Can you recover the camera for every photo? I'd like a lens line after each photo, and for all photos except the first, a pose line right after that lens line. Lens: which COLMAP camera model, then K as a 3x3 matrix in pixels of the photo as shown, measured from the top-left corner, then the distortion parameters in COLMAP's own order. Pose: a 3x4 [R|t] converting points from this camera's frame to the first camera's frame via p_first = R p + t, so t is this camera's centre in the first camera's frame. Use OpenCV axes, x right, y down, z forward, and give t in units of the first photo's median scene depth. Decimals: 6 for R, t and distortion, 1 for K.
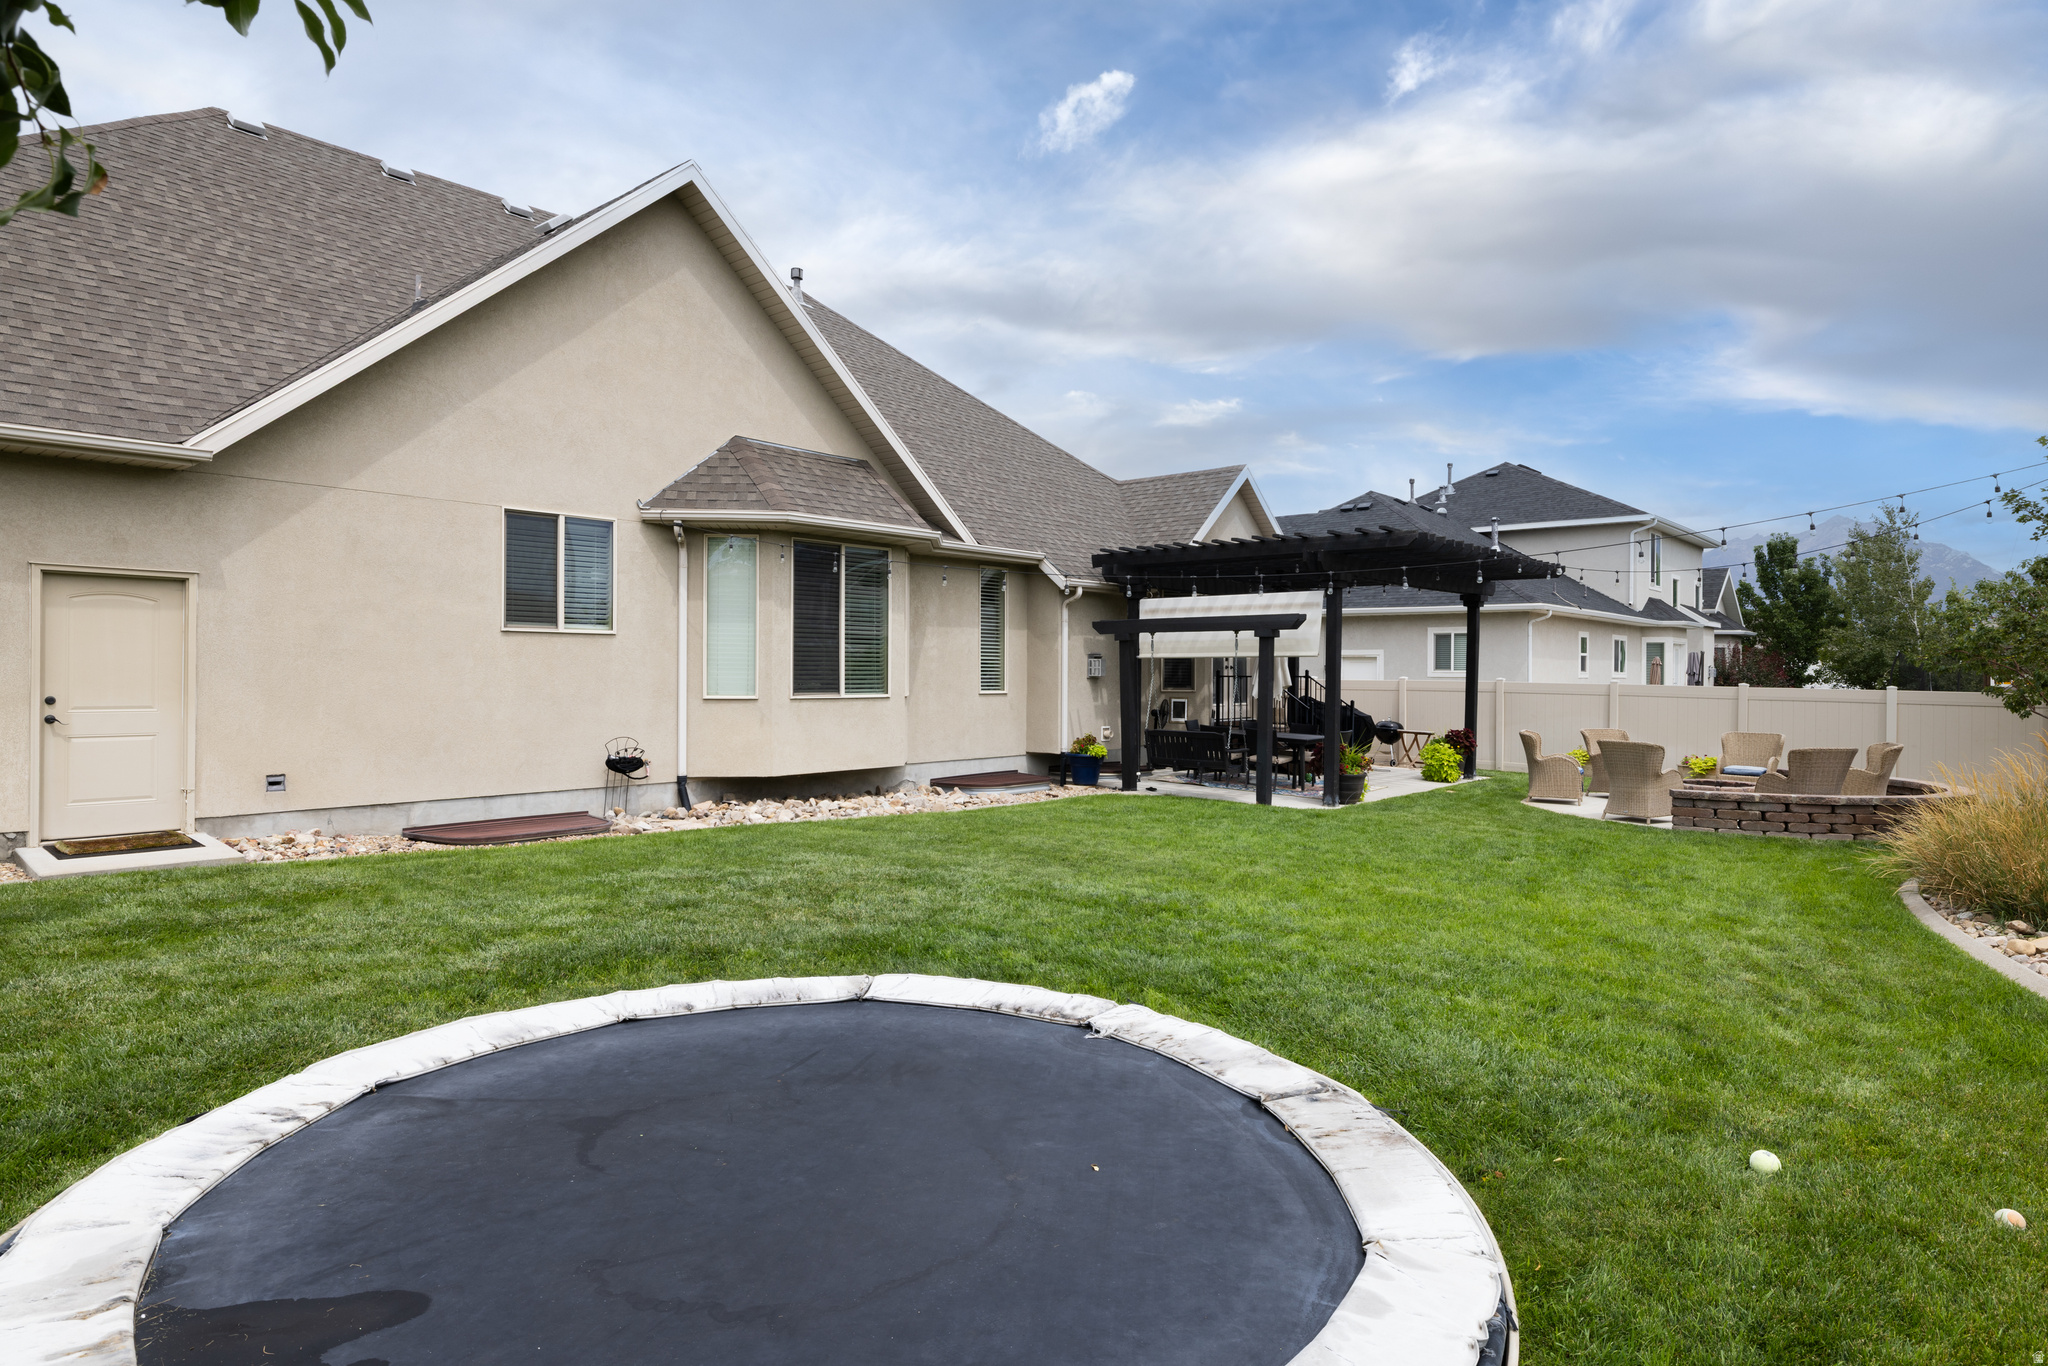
lens RADIAL K [[1187.2, 0, 1023.7], [0, 1187.2, 683.5], [0, 0, 1]] dist [0.006183, 0.000462]
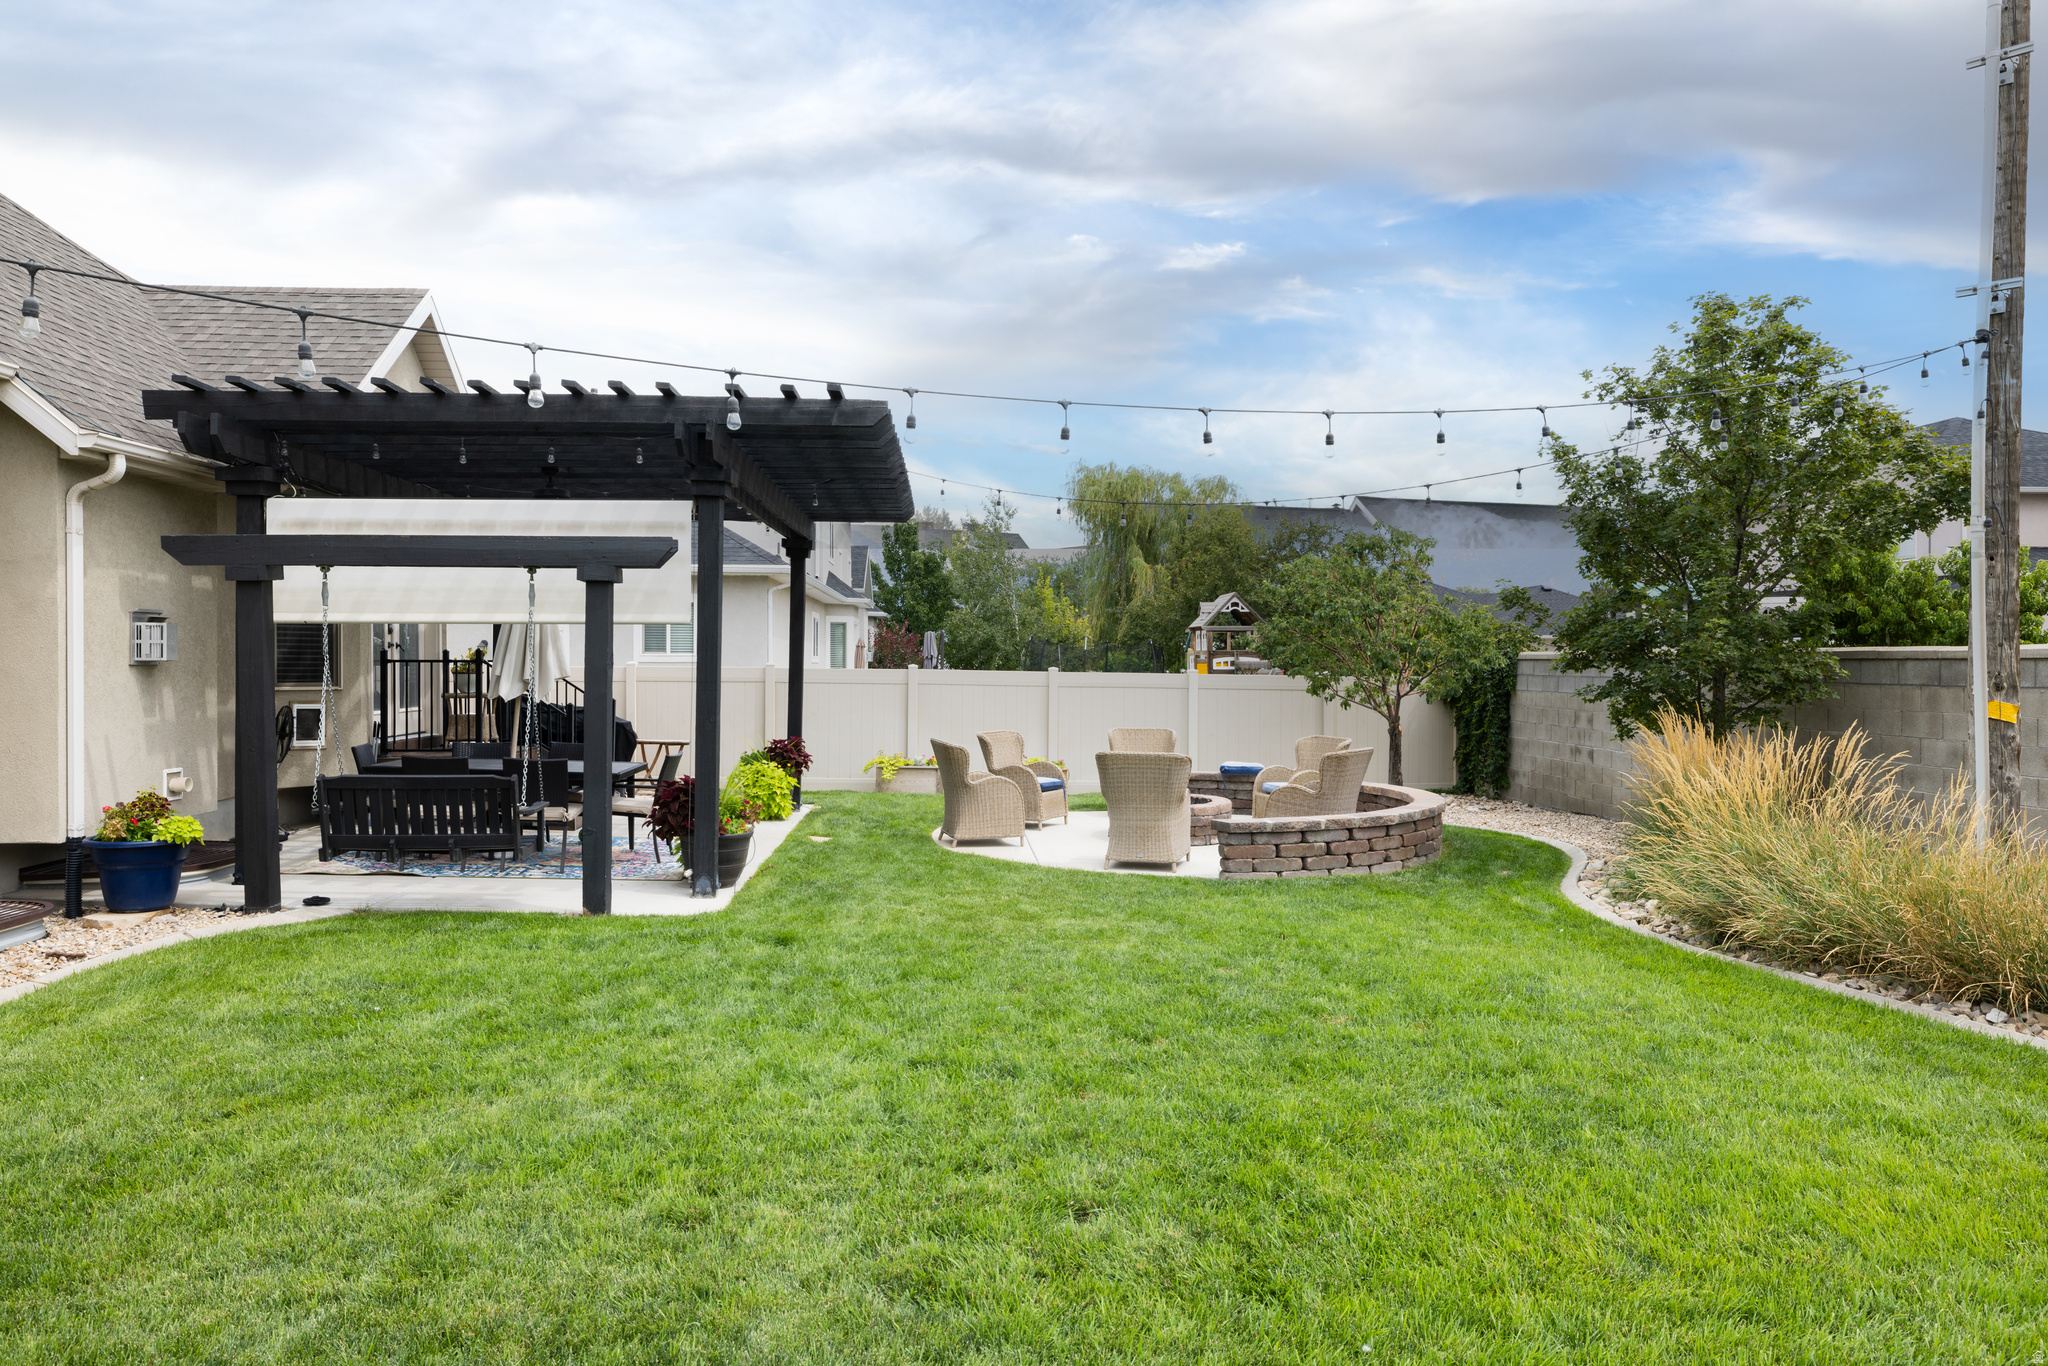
lens RADIAL K [[1251.8, 0, 1024.3], [0, 1251.8, 675.6], [0, 0, 1]] dist [-0.004734, -0.000216]
pose [[0.714029, -0.010762, 0.700034, -0.037352], [0.007915, 0.999942, 0.007300, -0.001420], [-0.700072, 0.000329, 0.714072, 0.440889]]
